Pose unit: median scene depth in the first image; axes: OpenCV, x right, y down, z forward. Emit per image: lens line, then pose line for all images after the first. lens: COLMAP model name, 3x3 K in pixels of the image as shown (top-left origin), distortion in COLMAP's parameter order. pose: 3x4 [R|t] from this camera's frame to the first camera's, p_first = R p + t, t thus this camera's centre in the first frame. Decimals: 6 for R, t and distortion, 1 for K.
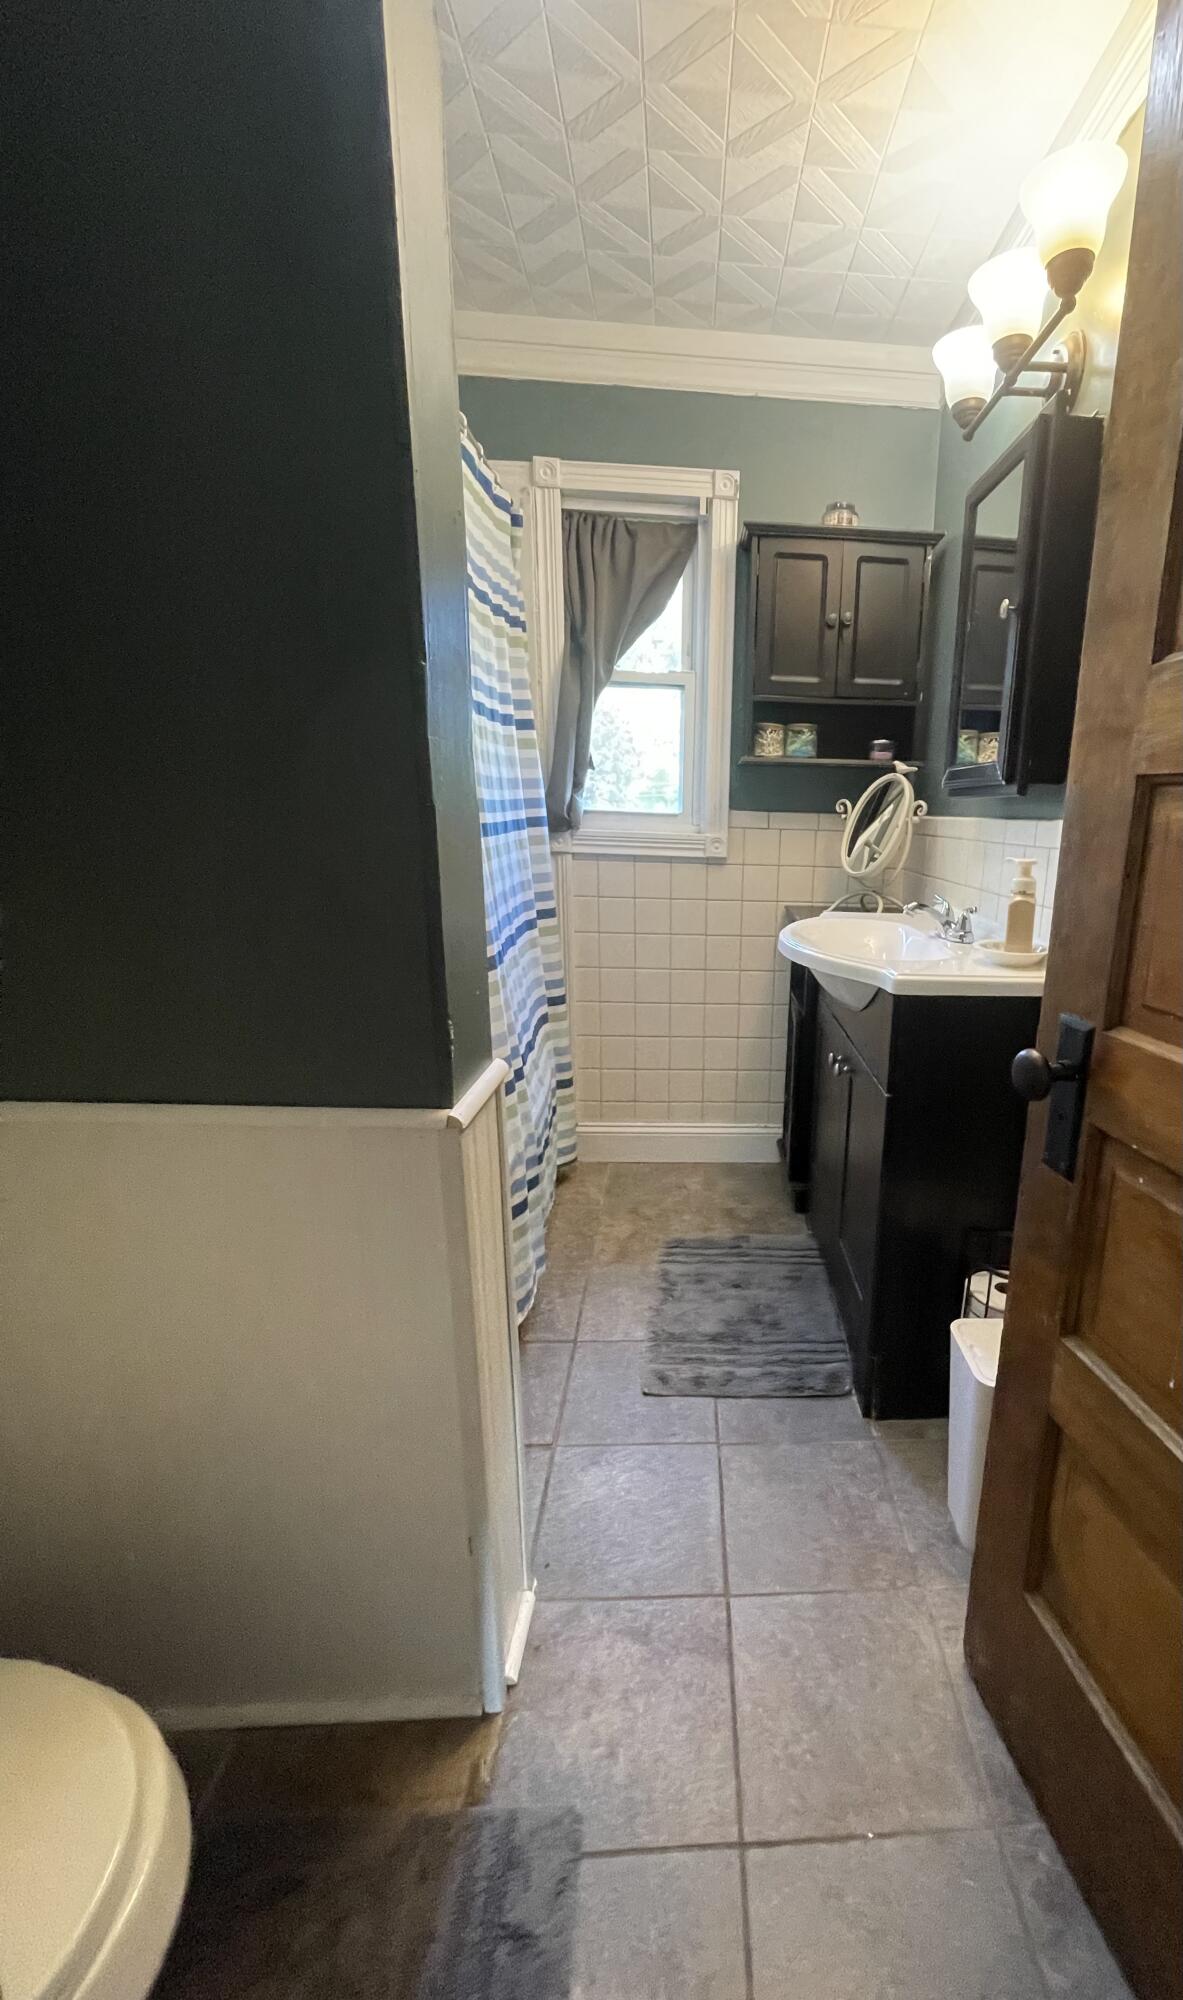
lens RADIAL K [[809.3, 0, 749.0], [0, 809.3, 994.9], [0, 0, 1]] dist [-0.000152, 0.000368]
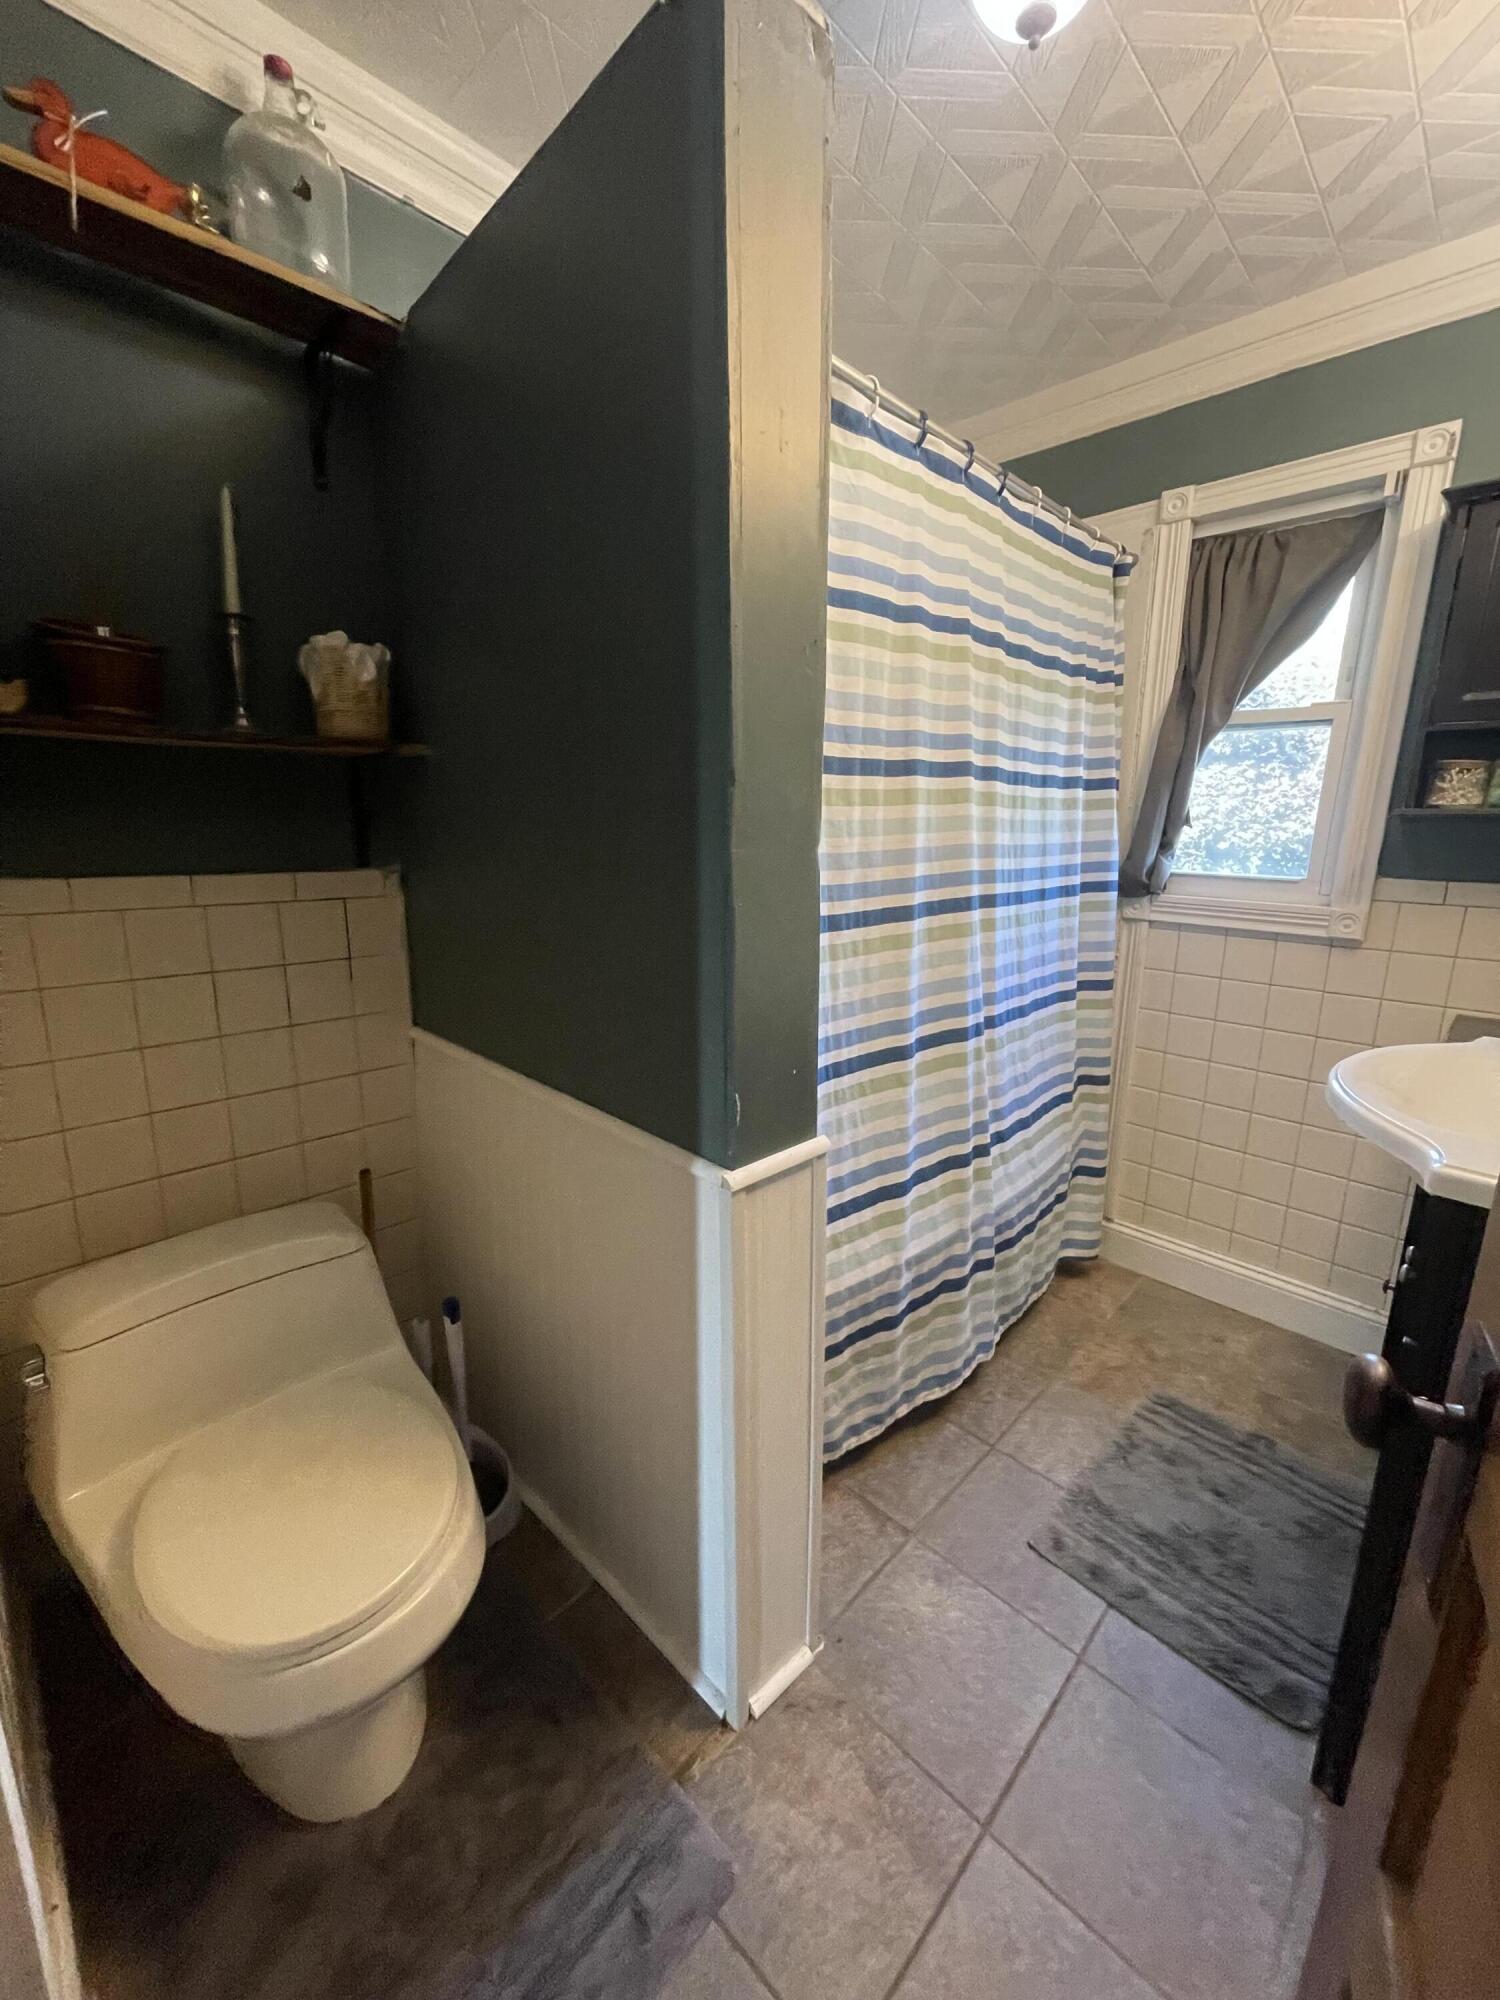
lens RADIAL K [[810.4, 0, 750.0], [0, 810.4, 1000.0], [0, 0, 1]] dist [0.000075, 0.000027]
pose [[0.661973, 0.139384, -0.736453, 0.173020], [-0.165606, 0.985473, 0.037656, -0.054448], [0.731003, 0.097034, 0.675440, 0.091699]]
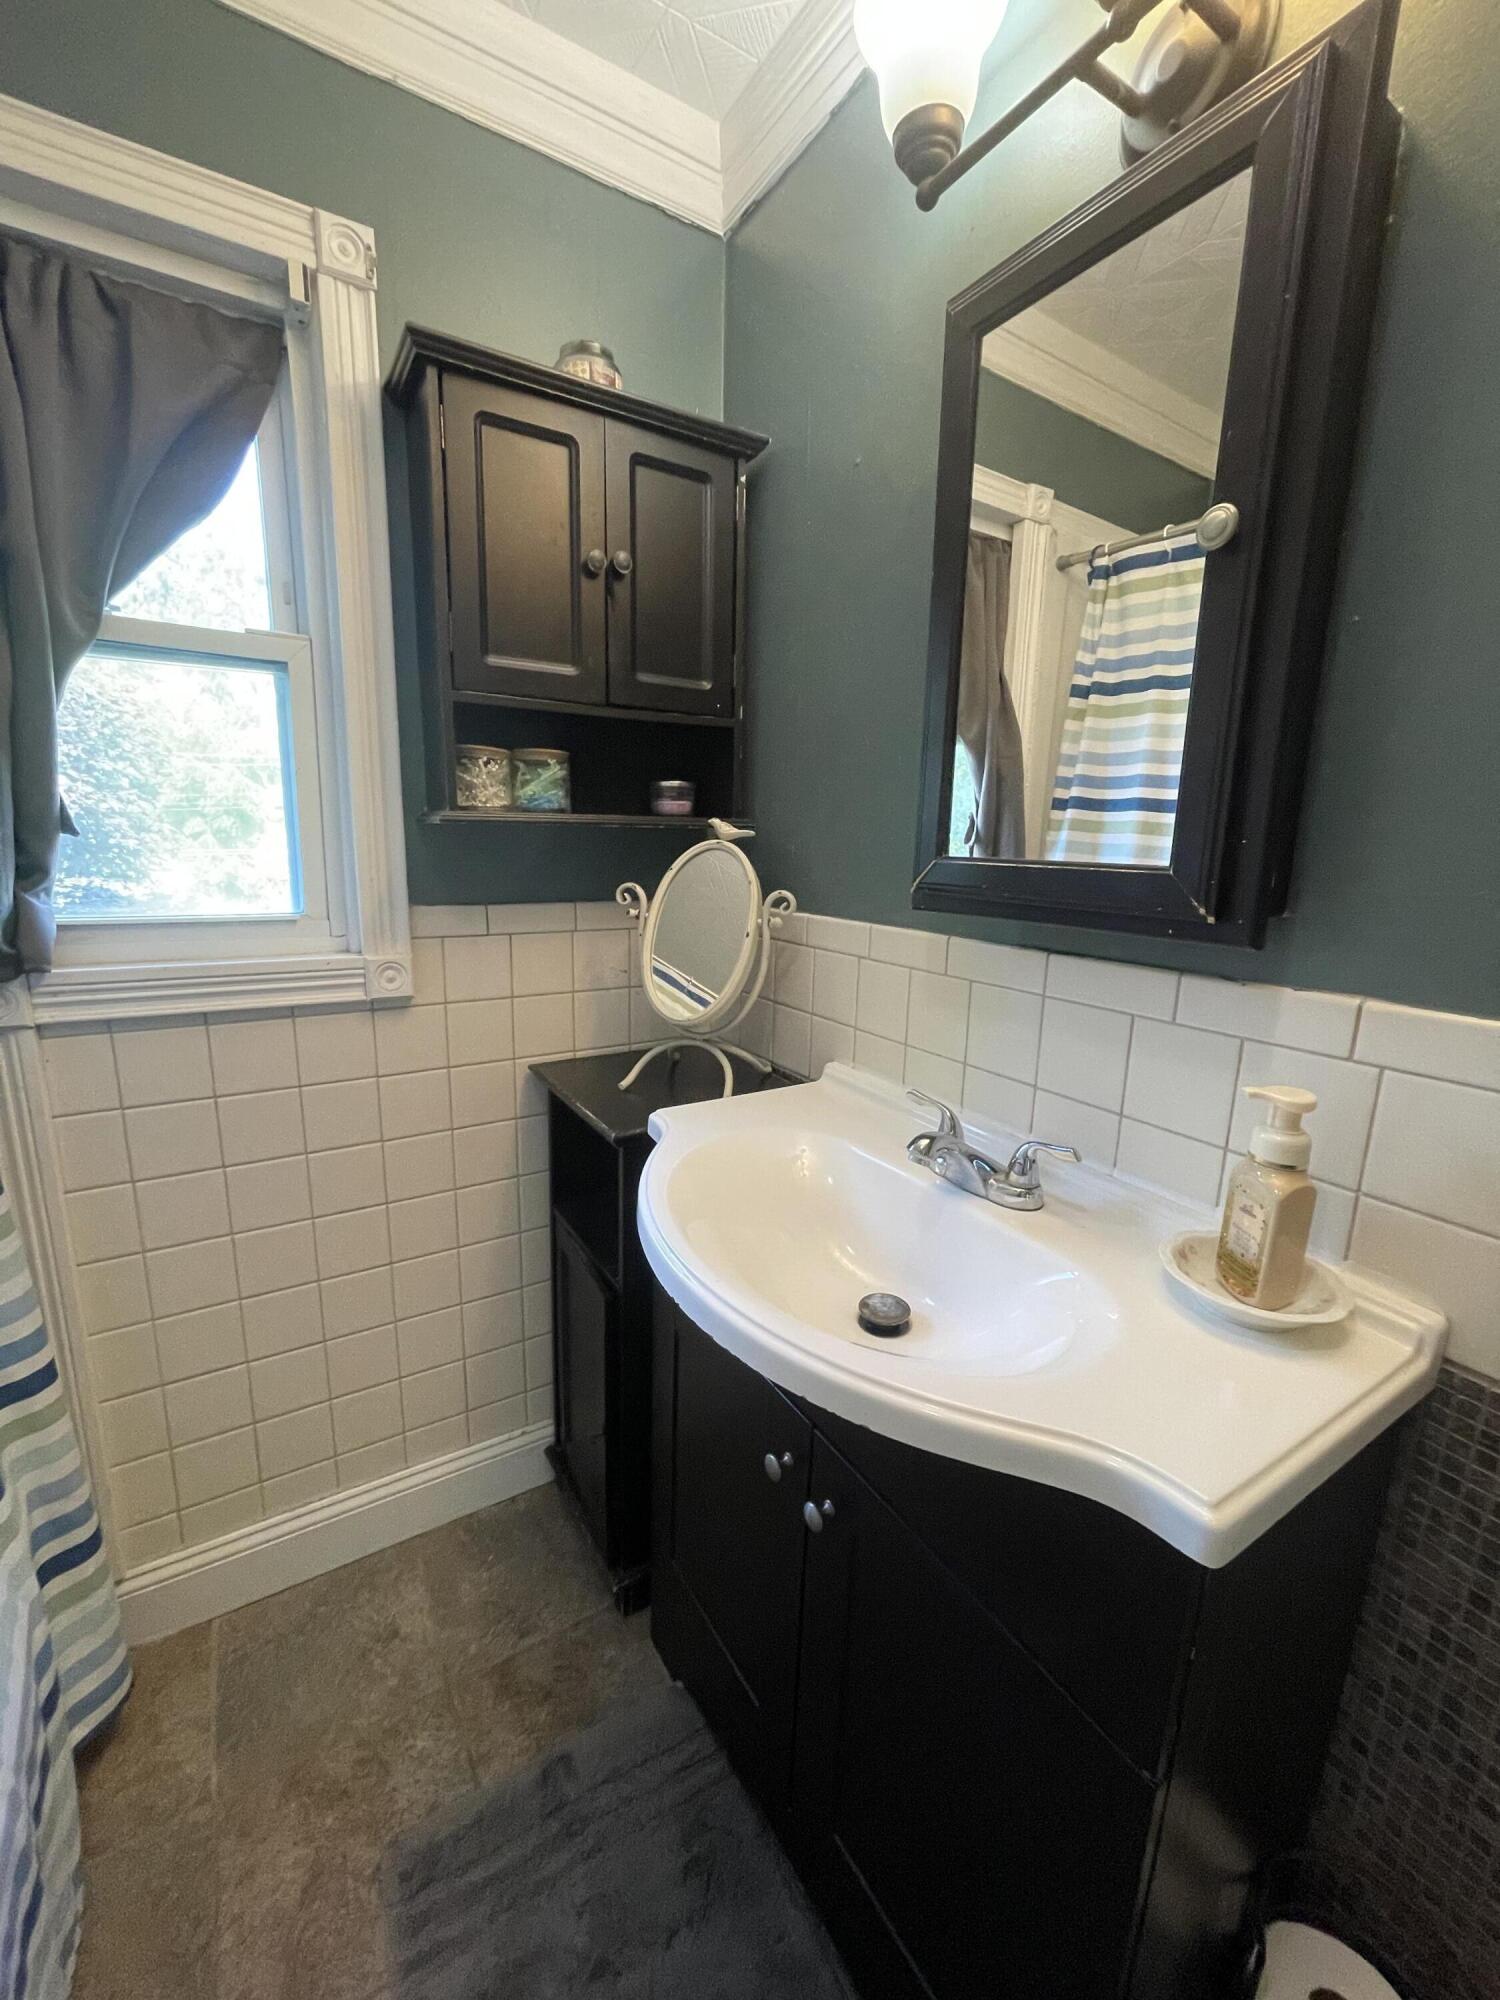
lens RADIAL K [[810.4, 0, 750.0], [0, 810.4, 1000.0], [0, 0, 1]] dist [0.000075, 0.000027]
pose [[0.885544, -0.104965, 0.452542, -0.080129], [0.109414, 0.993861, 0.016417, -0.167019], [-0.451487, 0.034977, 0.891592, 0.473517]]
